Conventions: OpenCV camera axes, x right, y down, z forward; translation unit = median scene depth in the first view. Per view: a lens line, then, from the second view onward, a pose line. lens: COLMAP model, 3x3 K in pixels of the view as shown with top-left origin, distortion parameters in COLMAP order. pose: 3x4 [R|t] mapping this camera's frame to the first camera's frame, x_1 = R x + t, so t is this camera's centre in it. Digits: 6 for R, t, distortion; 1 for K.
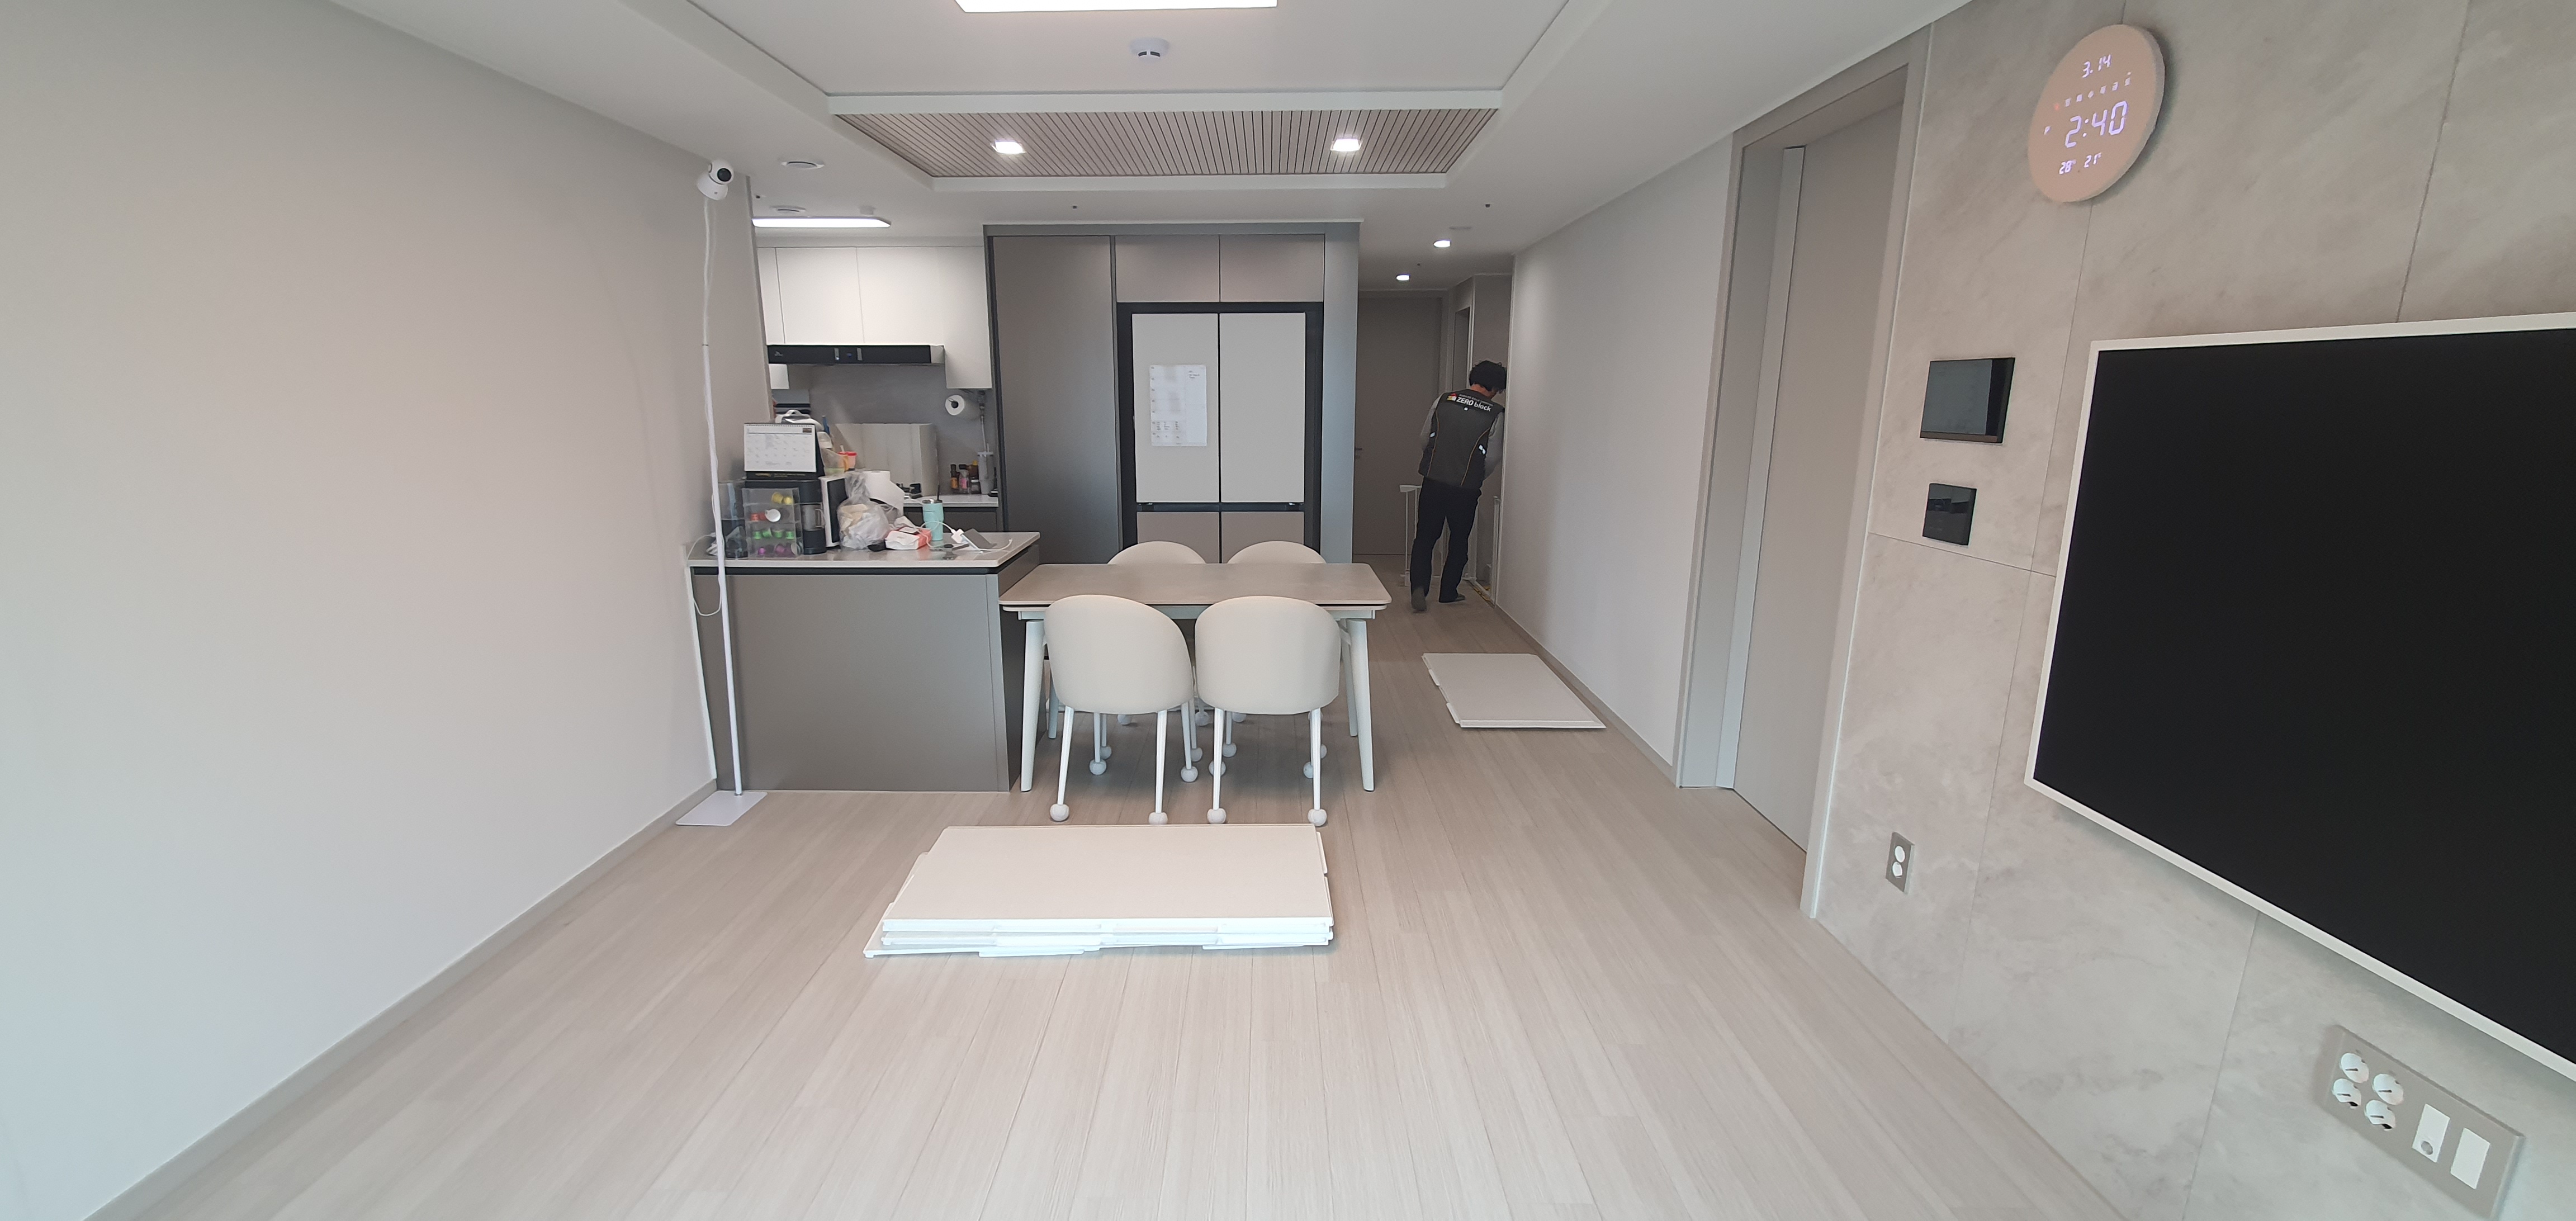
lens RADIAL K [[1081.5, 0, 1249.2], [0, 1081.5, 658.2], [0, 0, 1]] dist [-0.001355, -0.000431]
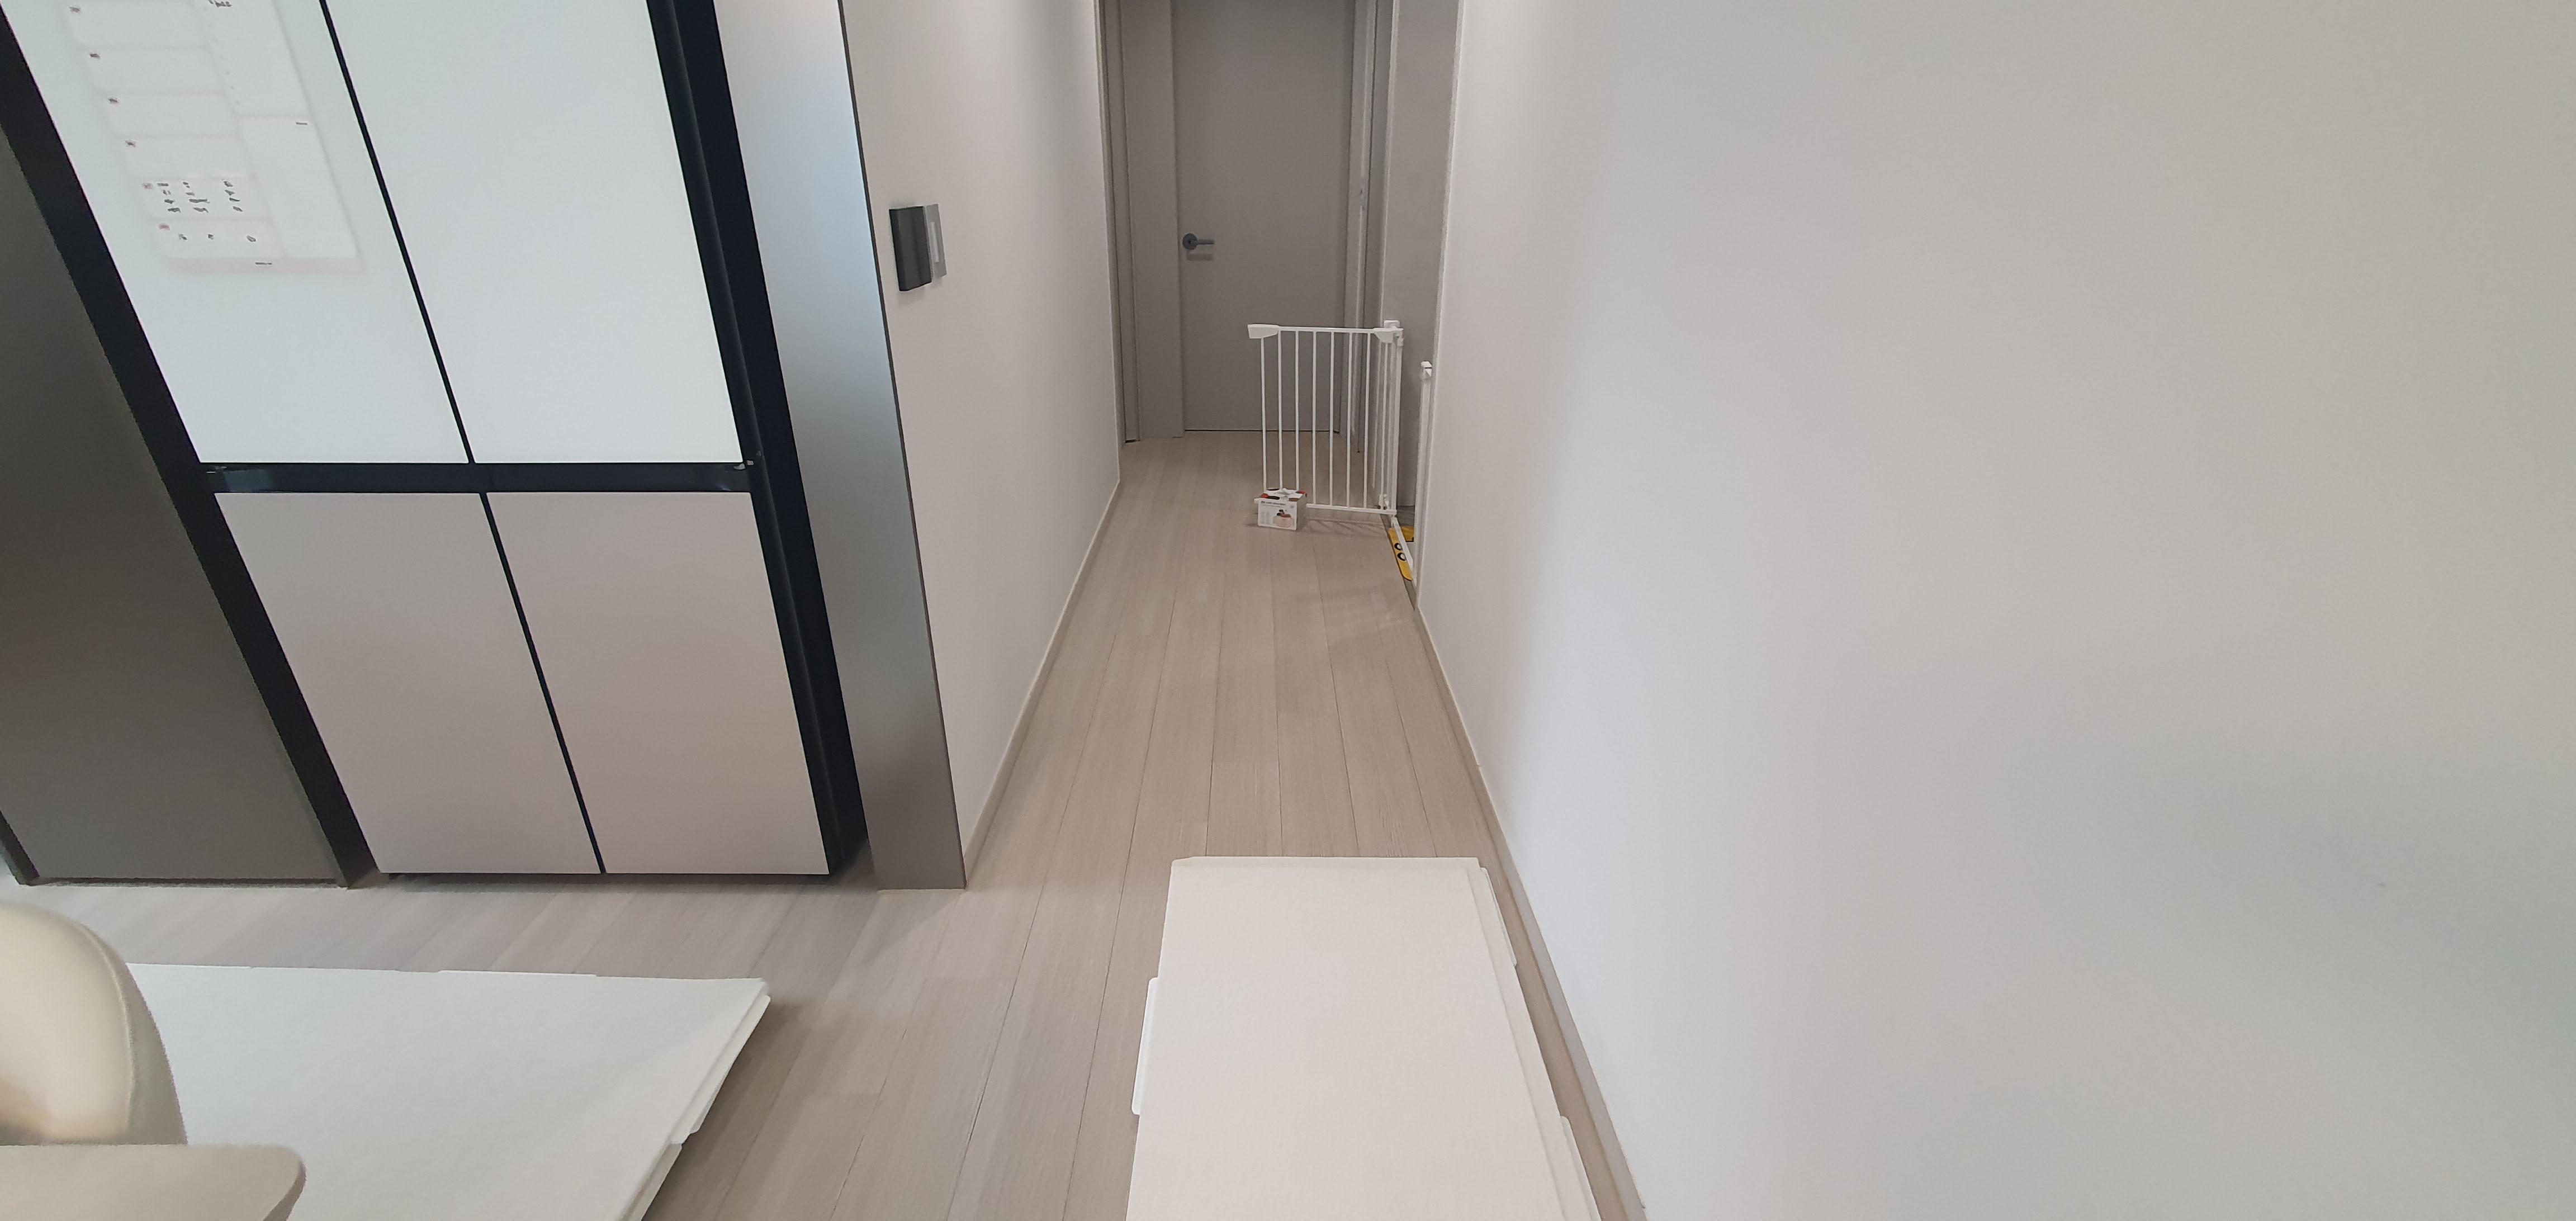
lens RADIAL K [[1081.5, 0, 1249.2], [0, 1081.5, 658.2], [0, 0, 1]] dist [-0.001355, -0.000431]
pose [[0.999835, -0.004738, 0.017509, 0.325046], [0.001347, 0.982015, 0.188799, -0.255514], [-0.018089, -0.188744, 0.981860, 1.189554]]
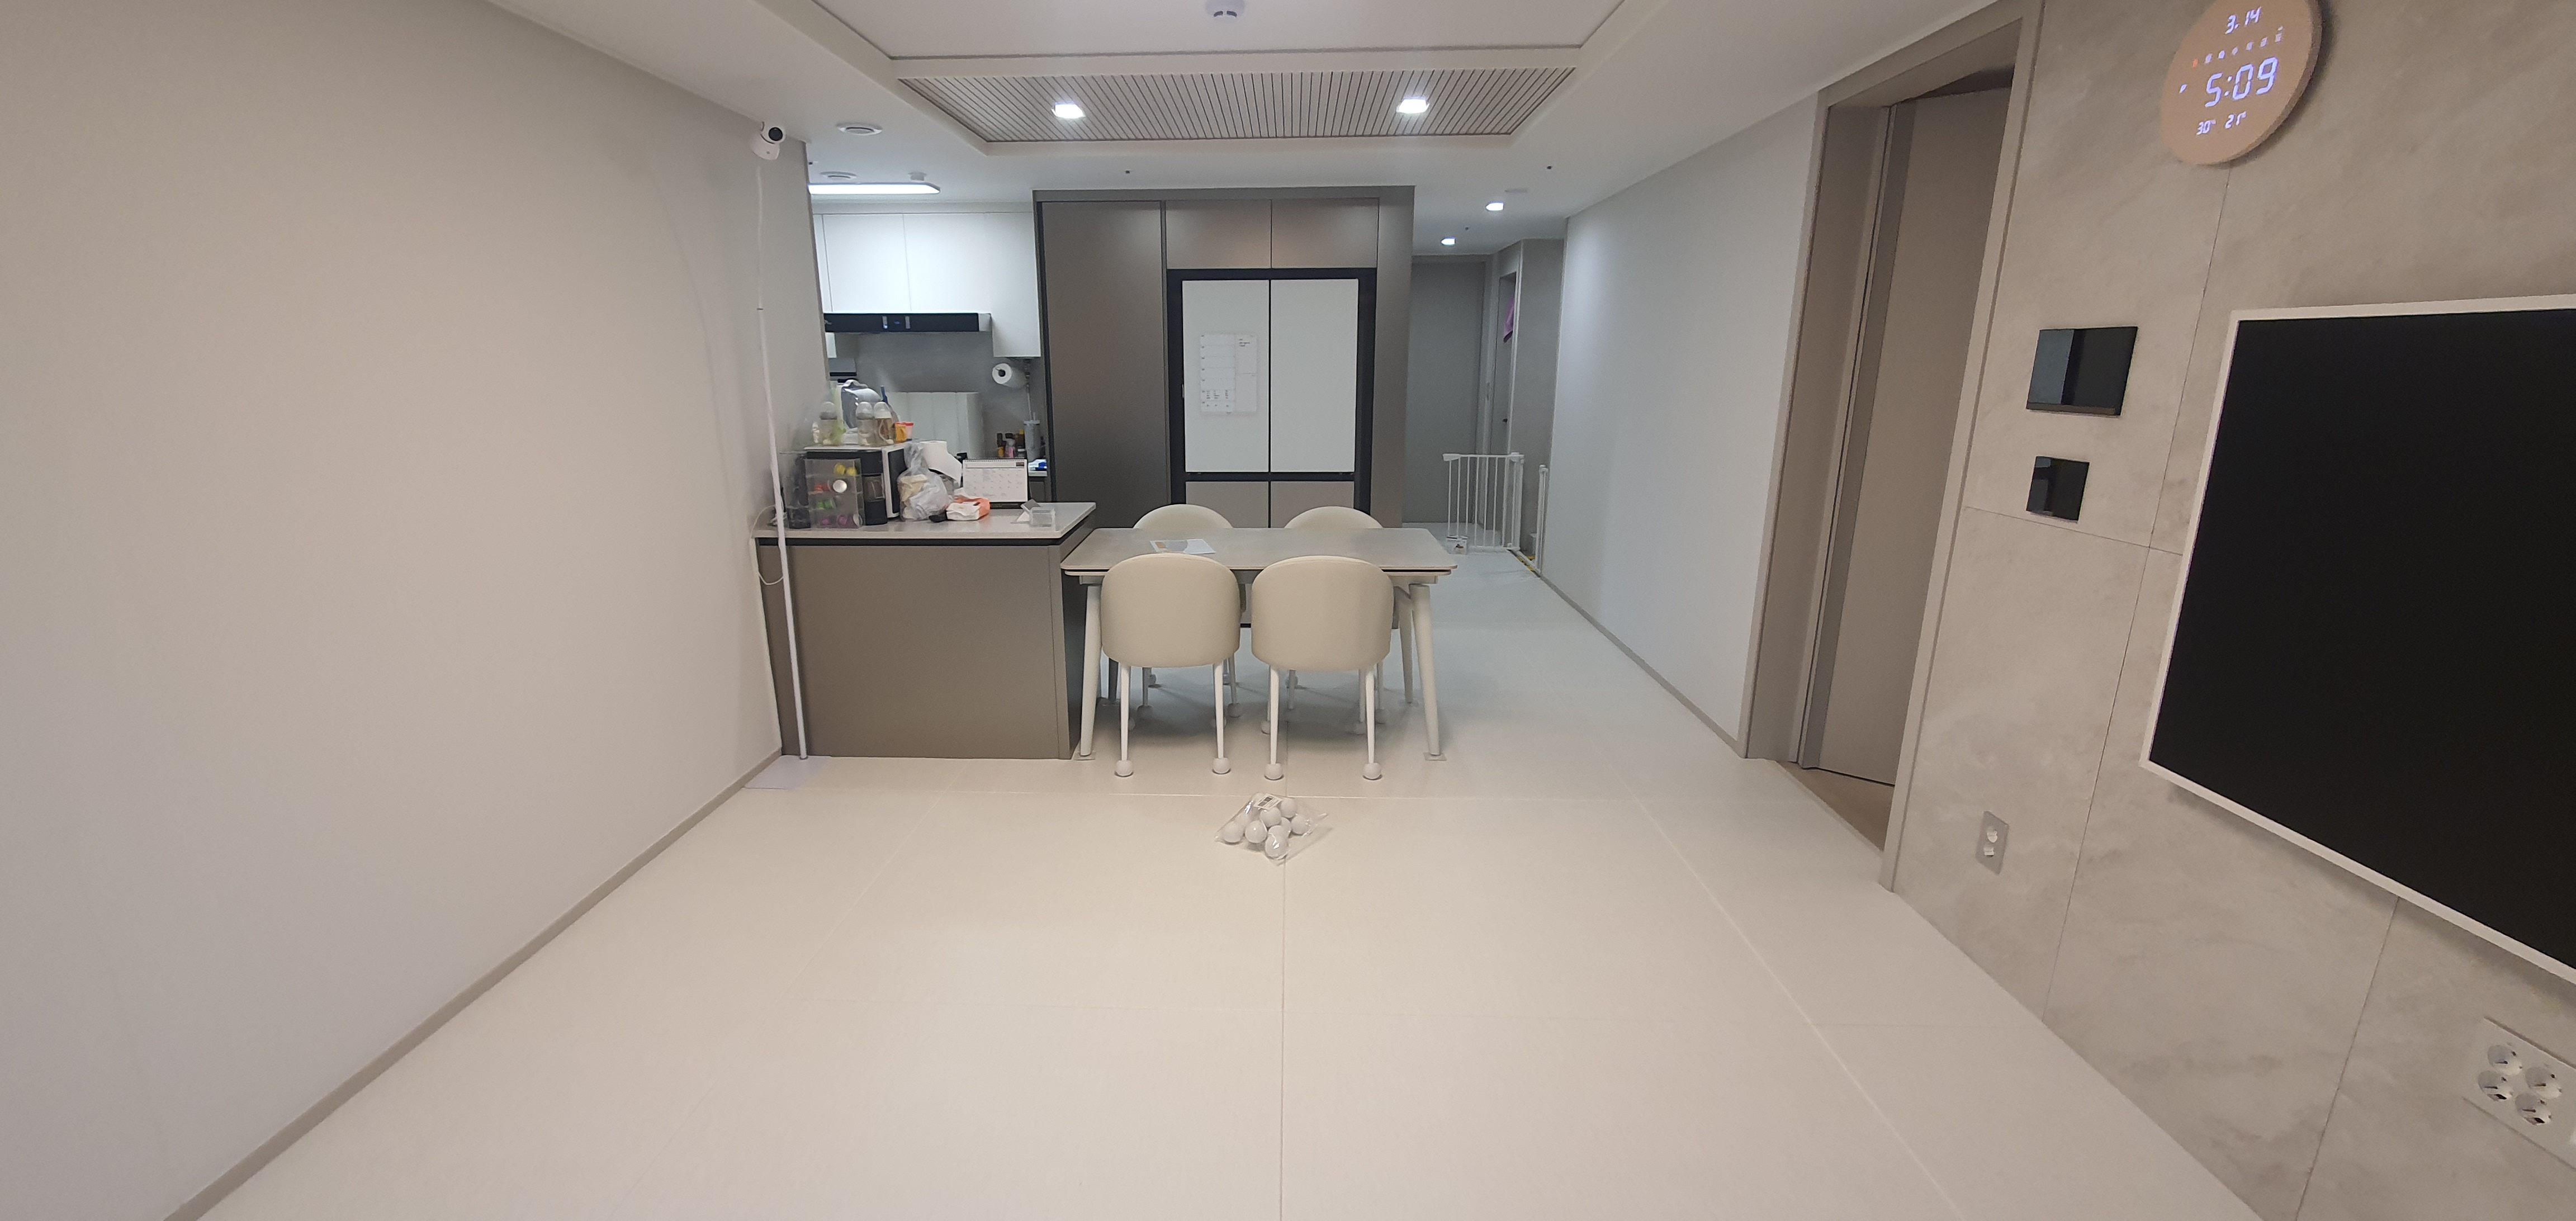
lens RADIAL K [[1081.5, 0, 1249.2], [0, 1081.5, 658.2], [0, 0, 1]] dist [-0.001355, -0.000431]
pose [[0.999786, 0.003988, -0.020316, -0.043416], [-0.003386, 0.999556, 0.029598, -0.004486], [0.020425, -0.029523, 0.999355, 0.004299]]
